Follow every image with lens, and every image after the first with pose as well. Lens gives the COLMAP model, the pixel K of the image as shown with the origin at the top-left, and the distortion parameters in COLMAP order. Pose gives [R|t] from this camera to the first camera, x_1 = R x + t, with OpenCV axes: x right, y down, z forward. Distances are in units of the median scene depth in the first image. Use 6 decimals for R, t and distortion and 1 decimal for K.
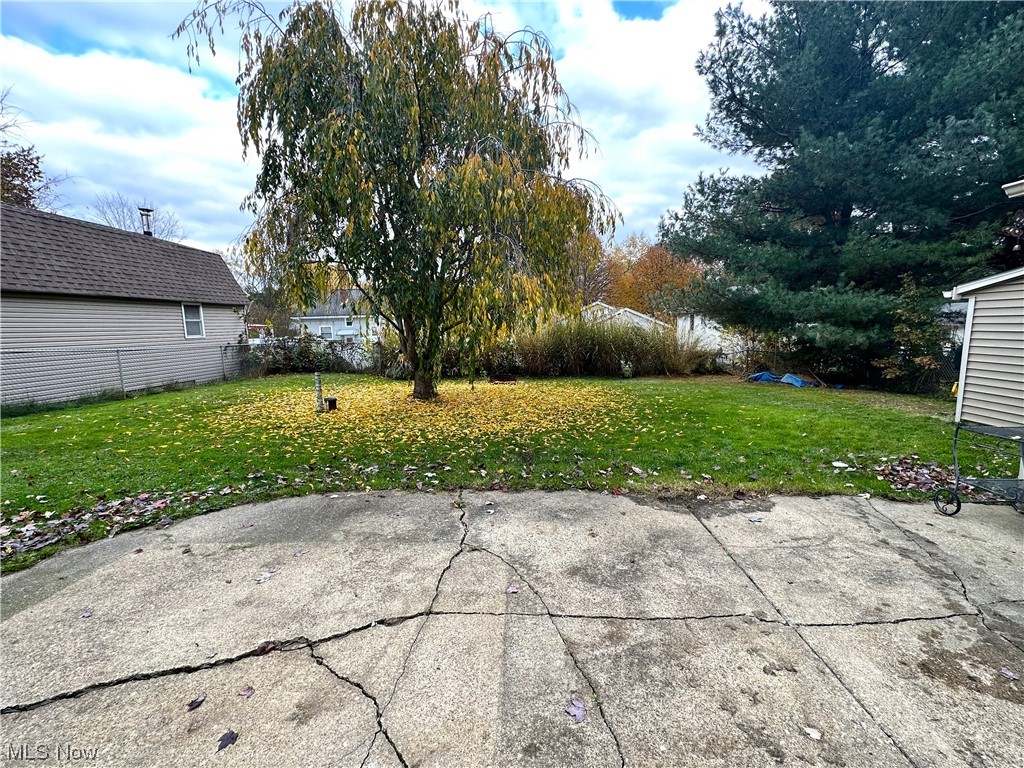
lens RADIAL K [[409.5, 0, 511.7], [0, 409.5, 383.4], [0, 0, 1]] dist [-0.001443, -0.000220]
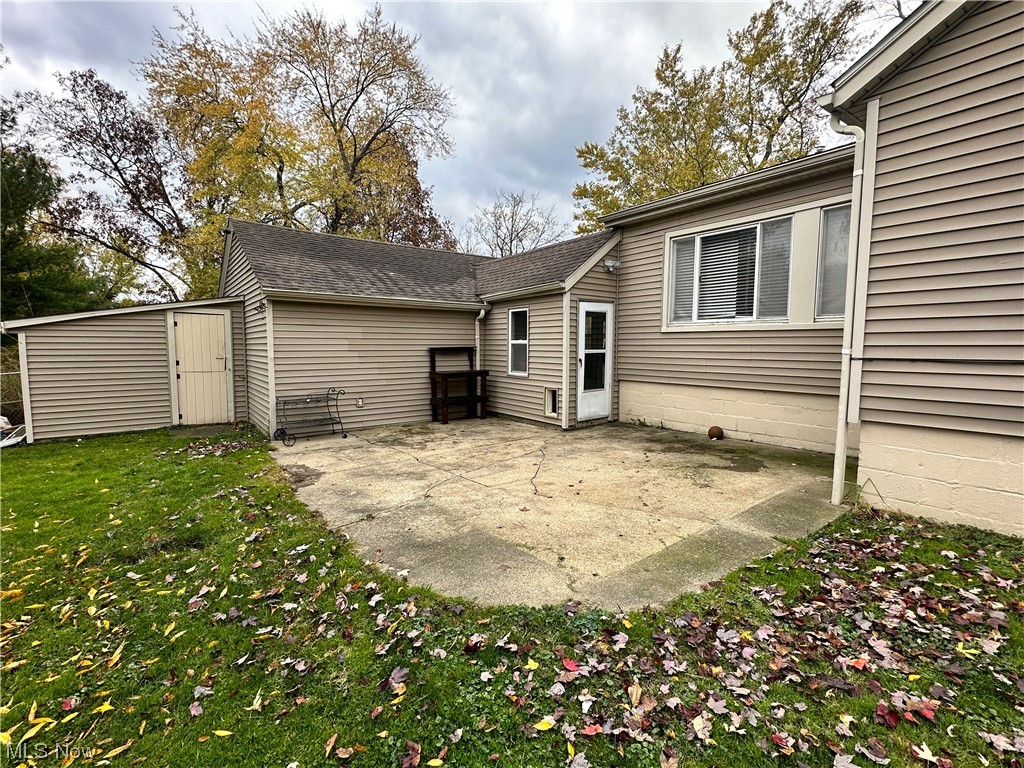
lens RADIAL K [[453.8, 0, 509.5], [0, 453.8, 386.3], [0, 0, 1]] dist [-0.001850, -0.000835]
pose [[-0.614249, -0.054697, 0.787215, -1.570004], [0.119188, 0.979719, 0.161073, -0.229968], [-0.780059, 0.192765, -0.595272, 1.672662]]
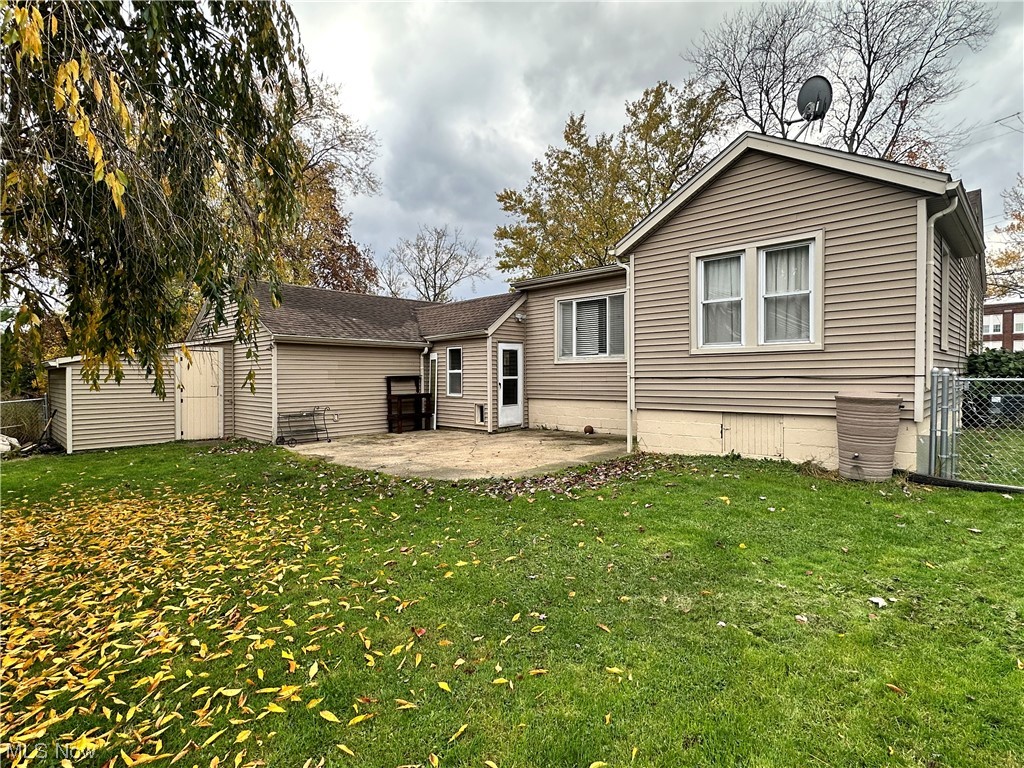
lens RADIAL K [[490.7, 0, 509.7], [0, 490.7, 386.7], [0, 0, 1]] dist [-0.001298, -0.000497]
pose [[-0.732343, 0.007851, 0.680890, -2.321167], [0.114770, 0.987051, 0.112061, -0.303175], [-0.671194, 0.160213, -0.723762, 2.403865]]
